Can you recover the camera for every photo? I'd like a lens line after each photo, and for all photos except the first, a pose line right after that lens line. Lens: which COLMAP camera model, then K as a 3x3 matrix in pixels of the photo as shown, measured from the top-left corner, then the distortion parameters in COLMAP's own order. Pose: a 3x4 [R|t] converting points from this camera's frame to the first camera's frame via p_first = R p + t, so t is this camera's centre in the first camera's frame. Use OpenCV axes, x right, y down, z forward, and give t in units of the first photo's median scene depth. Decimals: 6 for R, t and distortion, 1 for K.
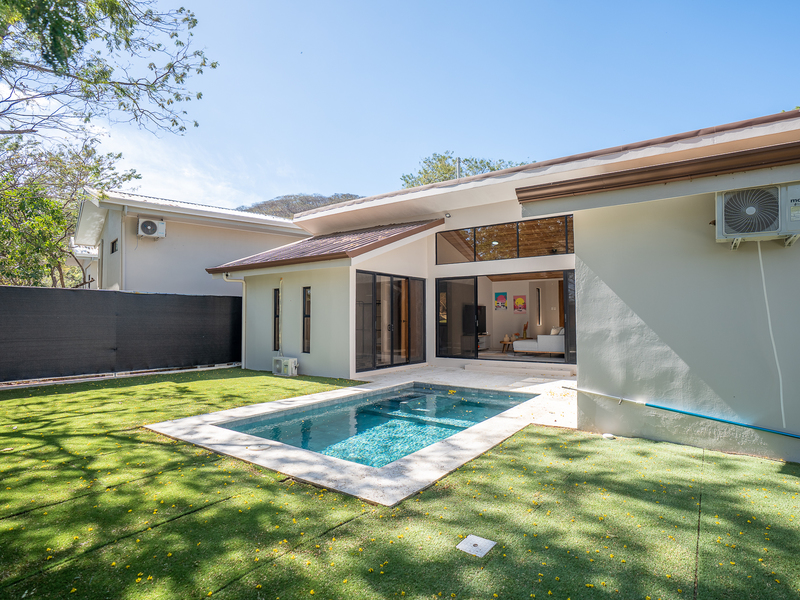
lens RADIAL K [[386.0, 0, 401.0], [0, 386.0, 288.6], [0, 0, 1]] dist [-0.035286, 0.000187]
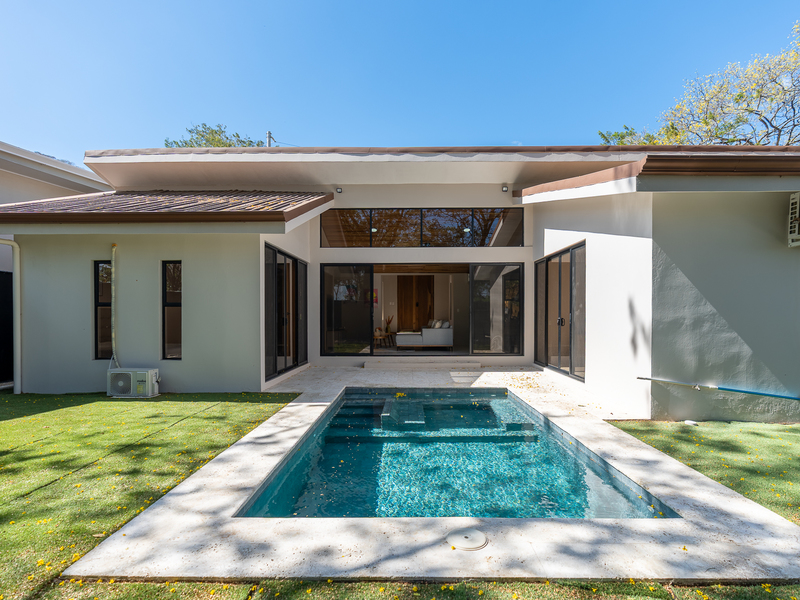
lens RADIAL K [[391.7, 0, 400.0], [0, 391.7, 300.0], [0, 0, 1]] dist [-0.004330, -0.000041]
pose [[0.845999, 0.024411, 0.532625, -0.618110], [-0.045890, 0.998578, 0.027124, 0.064873], [-0.531205, -0.047389, 0.845917, 0.507637]]
